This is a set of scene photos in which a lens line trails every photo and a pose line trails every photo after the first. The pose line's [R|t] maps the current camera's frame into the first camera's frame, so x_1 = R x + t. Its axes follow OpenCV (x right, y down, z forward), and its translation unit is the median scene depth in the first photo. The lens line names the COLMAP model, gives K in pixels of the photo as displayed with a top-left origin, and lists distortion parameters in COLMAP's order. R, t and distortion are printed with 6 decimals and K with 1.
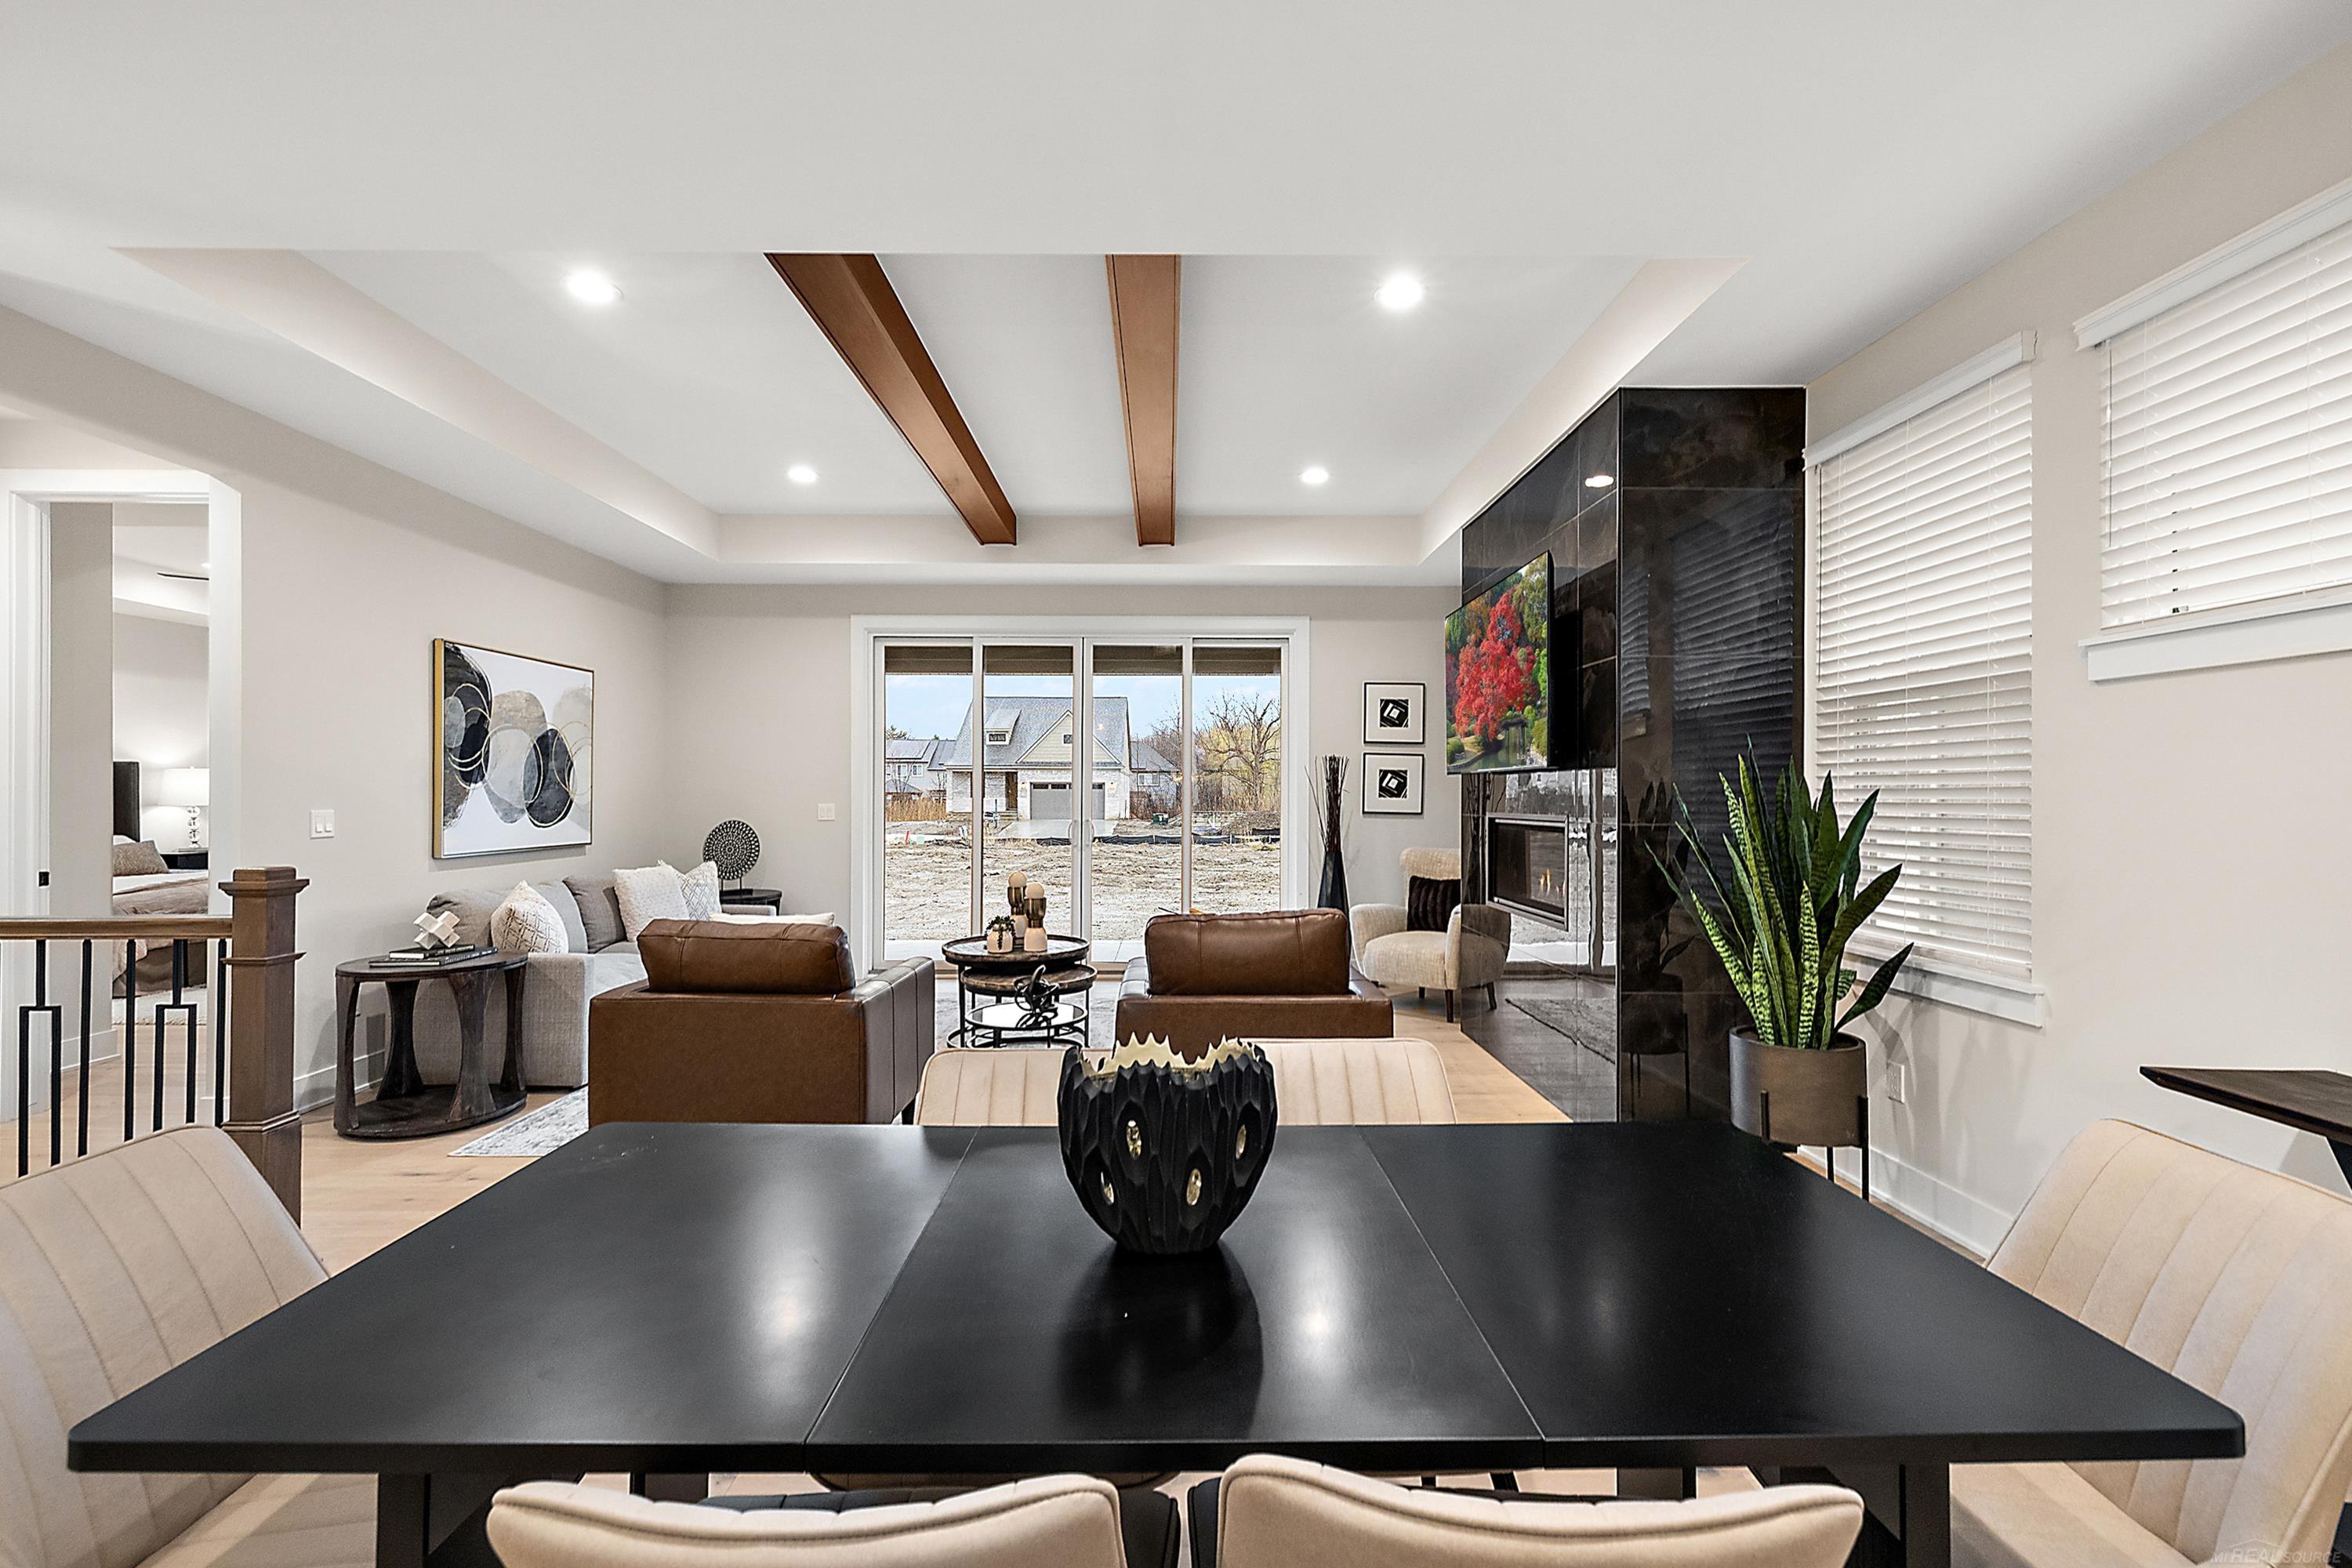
lens RADIAL K [[1012.7, 0, 1169.7], [0, 1012.7, 791.6], [0, 0, 1]] dist [0.007231, 0.000299]
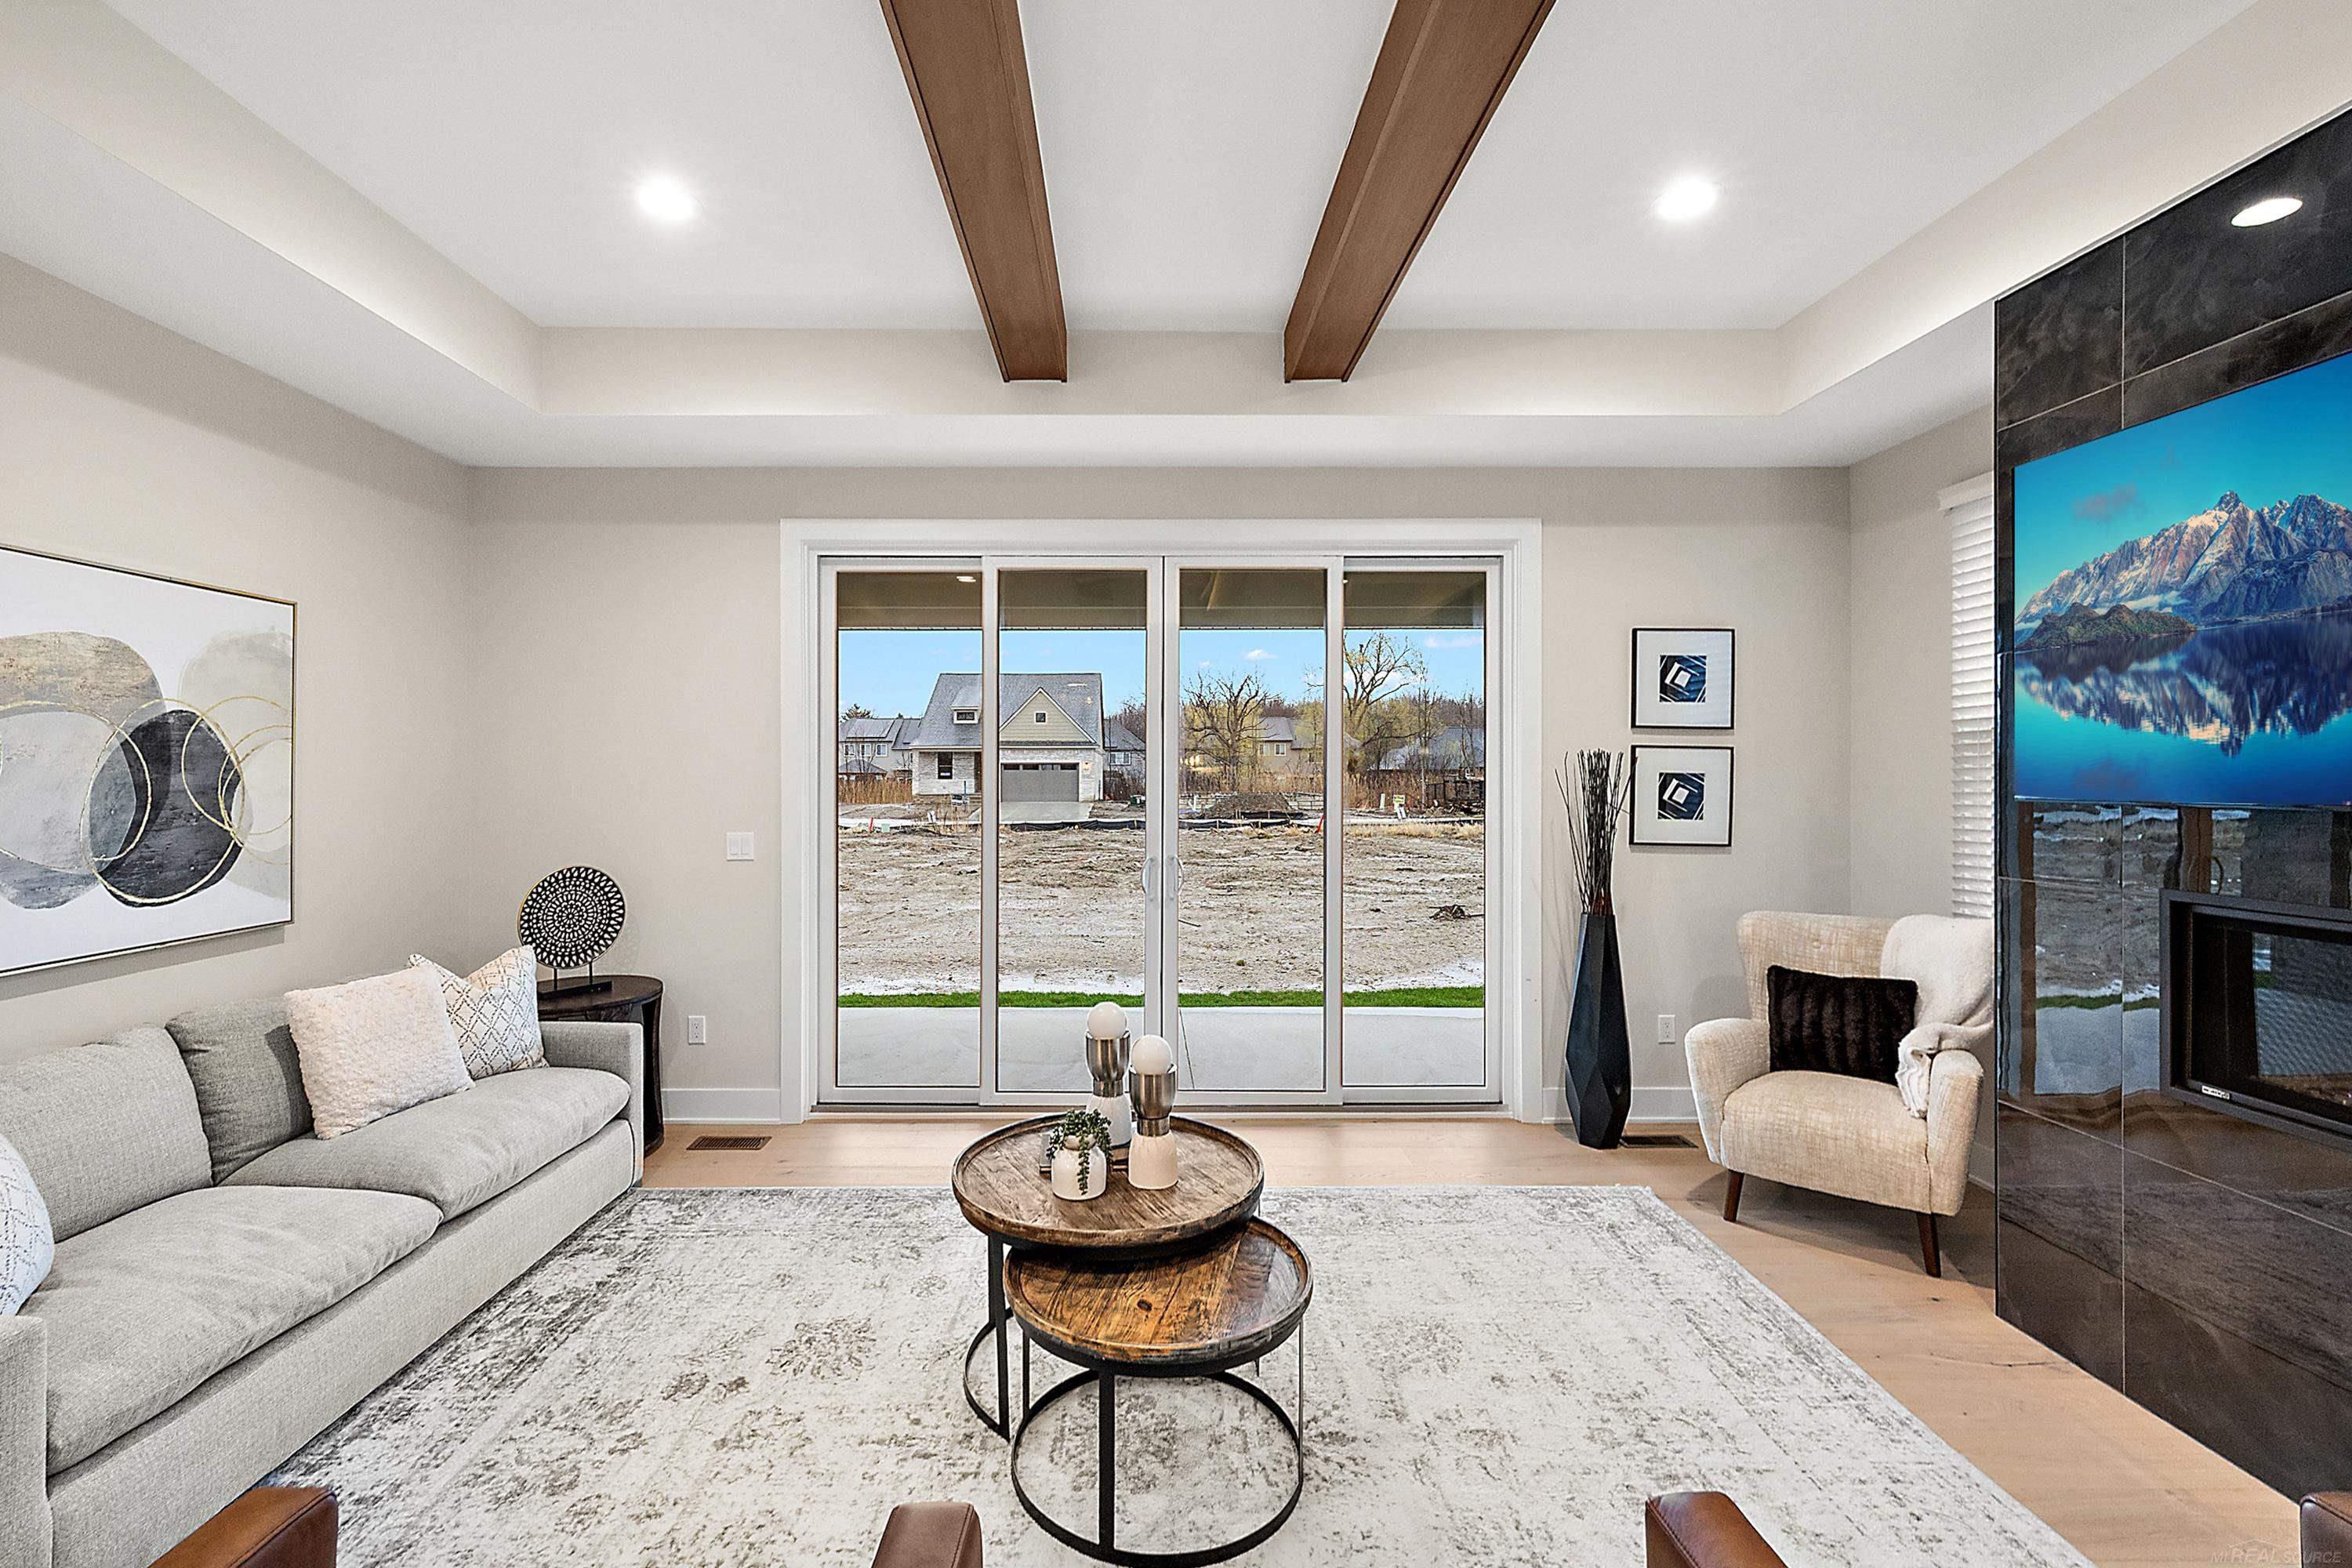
lens RADIAL K [[1012.7, 0, 1135.2], [0, 1012.7, 775.7], [0, 0, 1]] dist [0.007231, 0.000299]
pose [[0.999992, -0.003749, 0.001560, -0.119860], [0.003739, 0.999971, 0.006634, -0.028459], [-0.001585, -0.006629, 0.999977, 0.454787]]
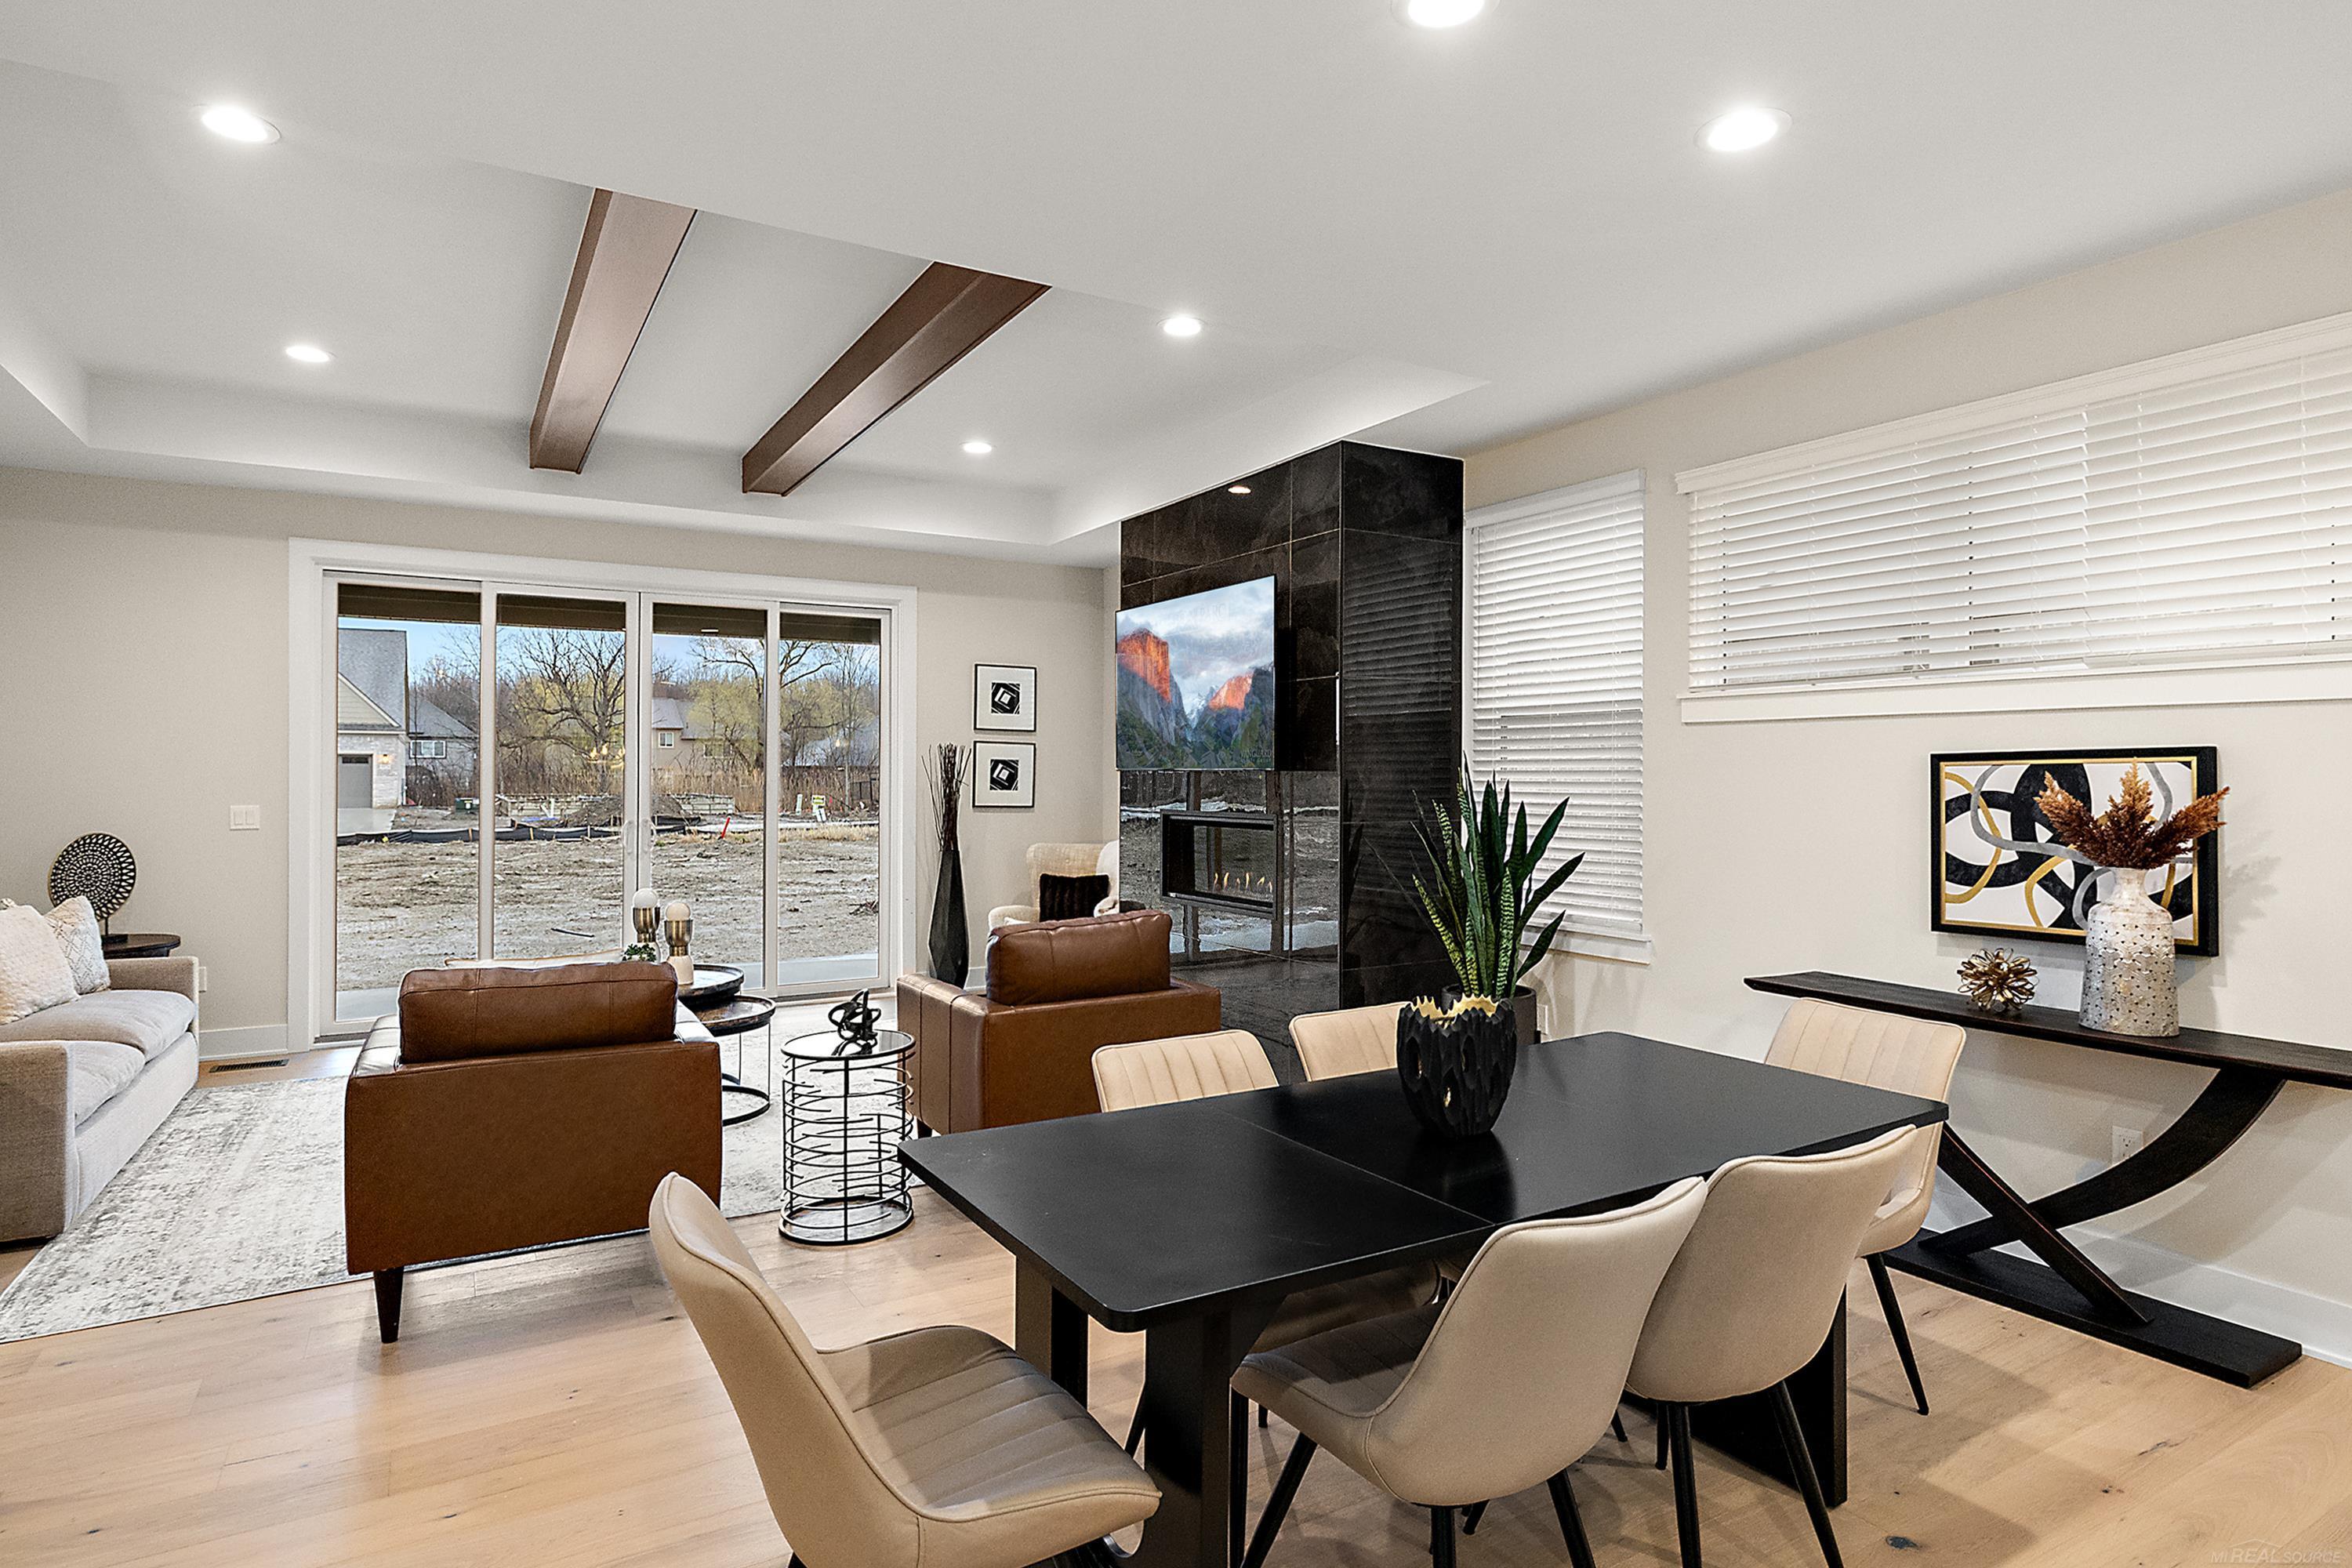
lens RADIAL K [[1263.6, 0, 1169.6], [0, 1263.6, 763.6], [0, 0, 1]] dist [-0.002990, 0.001915]
pose [[0.864204, 0.002424, 0.503136, -0.259988], [-0.001792, 0.999997, -0.001739, -0.018416], [-0.503139, 0.000601, 0.864205, -0.077385]]
